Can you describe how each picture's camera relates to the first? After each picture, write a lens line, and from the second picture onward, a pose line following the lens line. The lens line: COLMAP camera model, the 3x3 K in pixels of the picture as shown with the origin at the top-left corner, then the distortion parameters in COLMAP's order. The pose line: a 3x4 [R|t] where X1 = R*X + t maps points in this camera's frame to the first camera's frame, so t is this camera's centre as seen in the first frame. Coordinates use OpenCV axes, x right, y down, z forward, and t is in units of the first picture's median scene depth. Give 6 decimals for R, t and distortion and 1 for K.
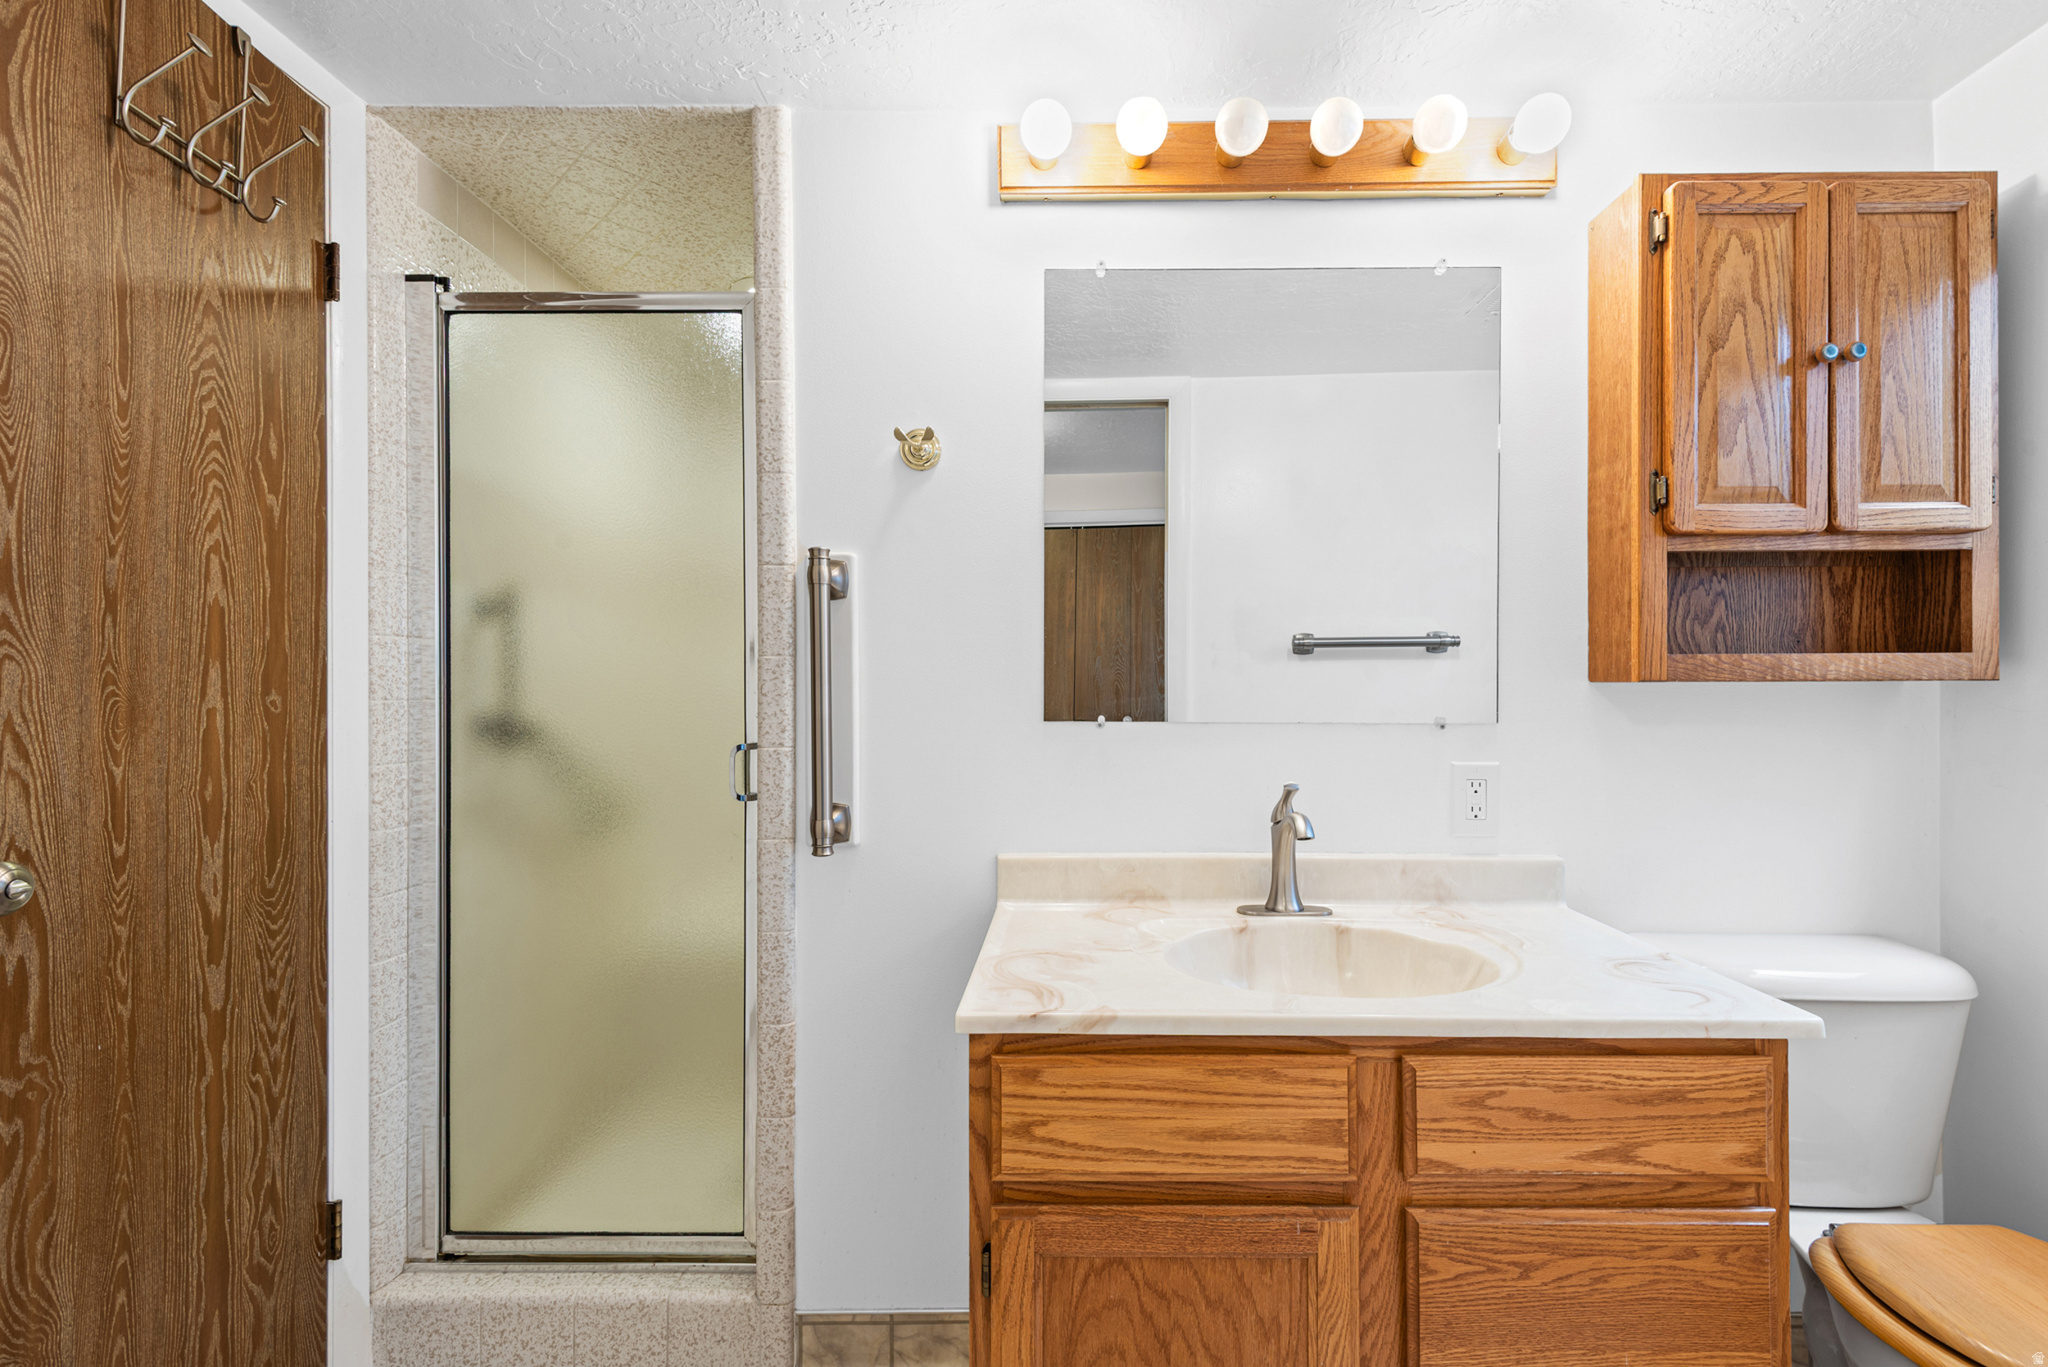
lens RADIAL K [[932.2, 0, 1058.1], [0, 932.2, 685.5], [0, 0, 1]] dist [0.029353, -0.002662]
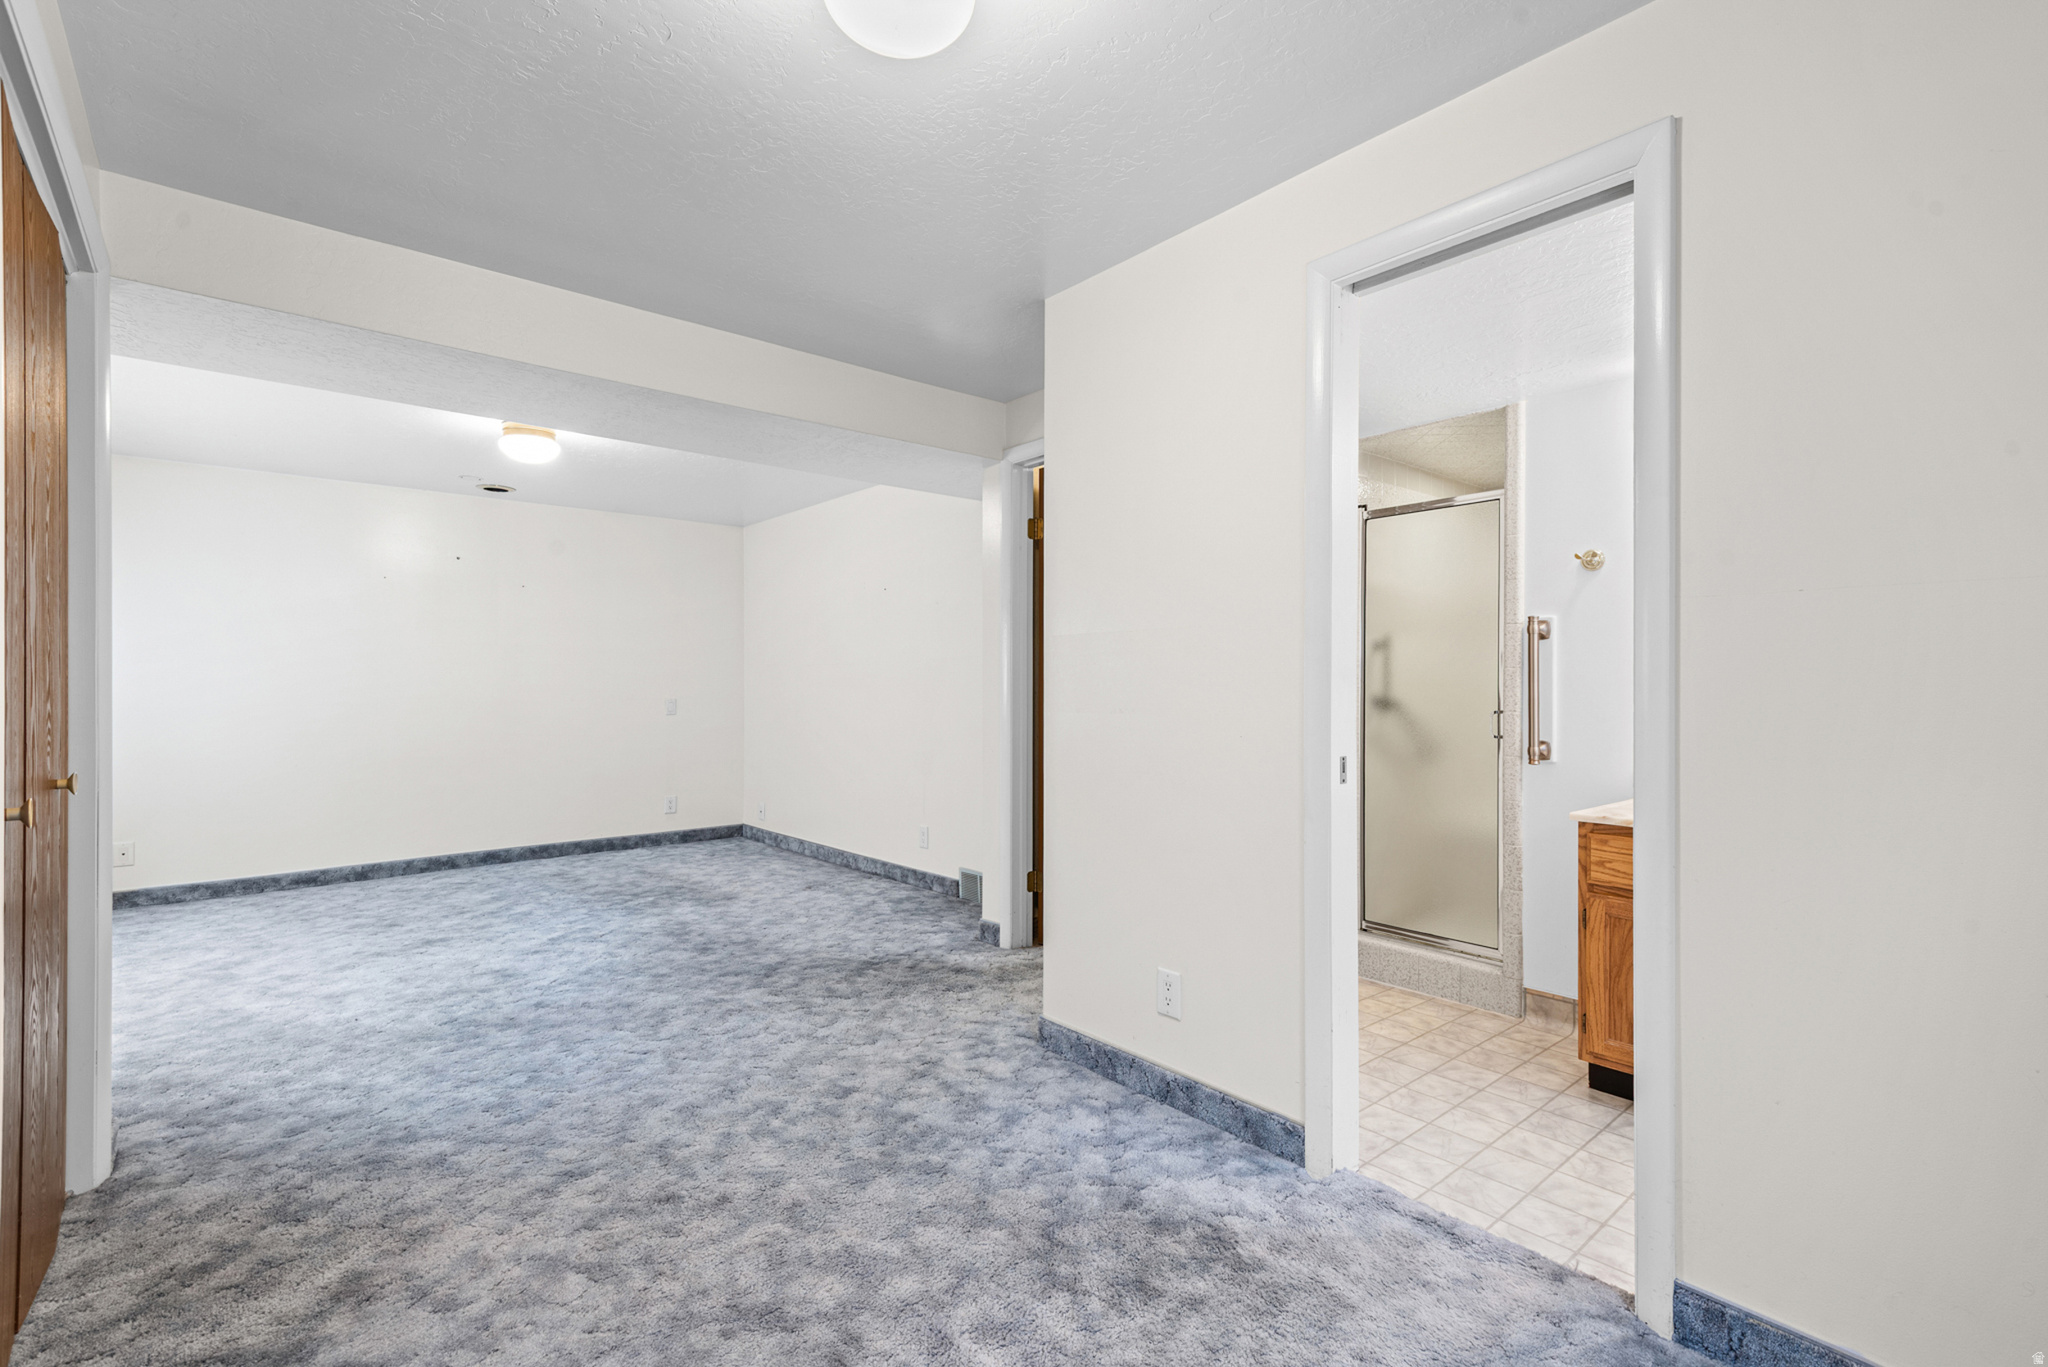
lens RADIAL K [[932.2, 0, 1026.6], [0, 932.2, 688.3], [0, 0, 1]] dist [0.029353, -0.002662]
pose [[0.654720, 0.006724, -0.755842, 0.572442], [-0.007407, 0.999969, 0.002480, 0.016886], [0.755835, 0.003975, 0.654750, -1.186720]]
